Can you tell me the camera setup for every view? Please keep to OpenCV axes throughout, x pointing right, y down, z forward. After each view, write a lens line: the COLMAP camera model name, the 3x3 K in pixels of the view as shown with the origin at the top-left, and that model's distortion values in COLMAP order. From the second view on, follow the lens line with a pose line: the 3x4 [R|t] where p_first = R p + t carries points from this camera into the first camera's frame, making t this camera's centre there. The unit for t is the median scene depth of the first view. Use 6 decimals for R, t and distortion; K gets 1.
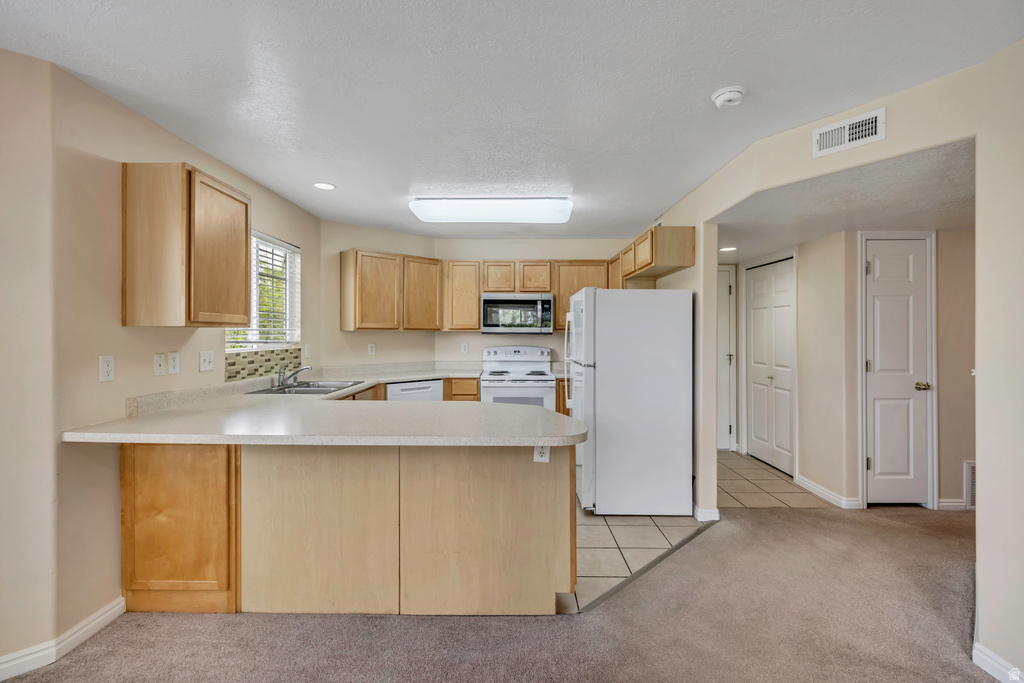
lens RADIAL K [[459.0, 0, 509.2], [0, 459.0, 333.2], [0, 0, 1]] dist [-0.002965, 0.000821]
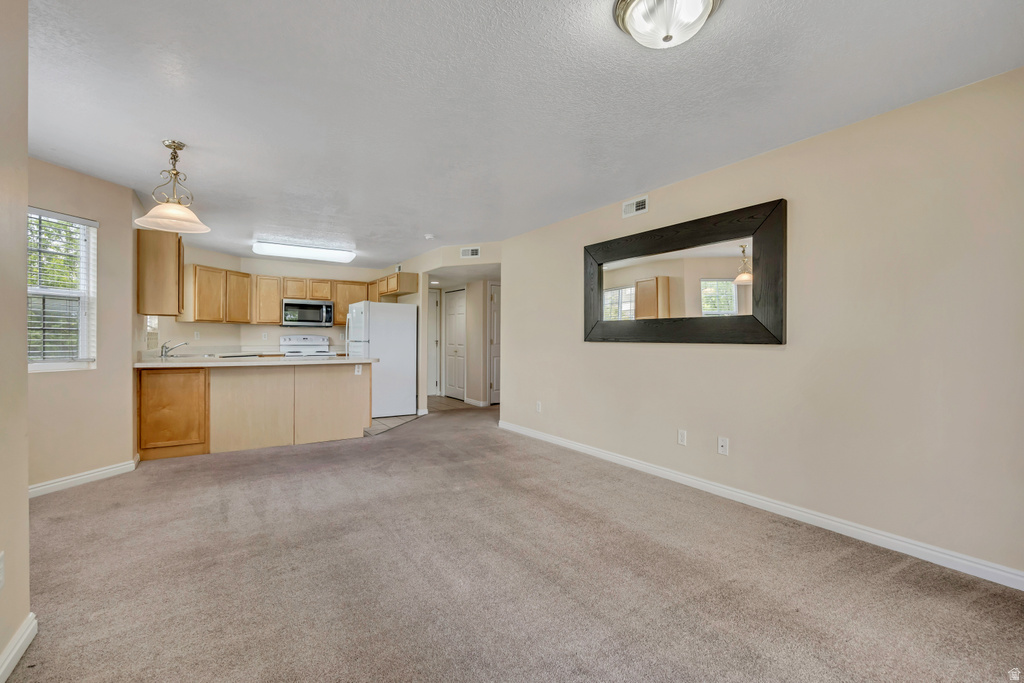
lens RADIAL K [[459.0, 0, 508.8], [0, 459.0, 335.8], [0, 0, 1]] dist [-0.002965, 0.000821]
pose [[0.836255, 0.006053, 0.548307, -0.276548], [-0.005800, 0.999981, -0.002193, 0.033673], [-0.548310, -0.001346, 0.836274, -0.684586]]
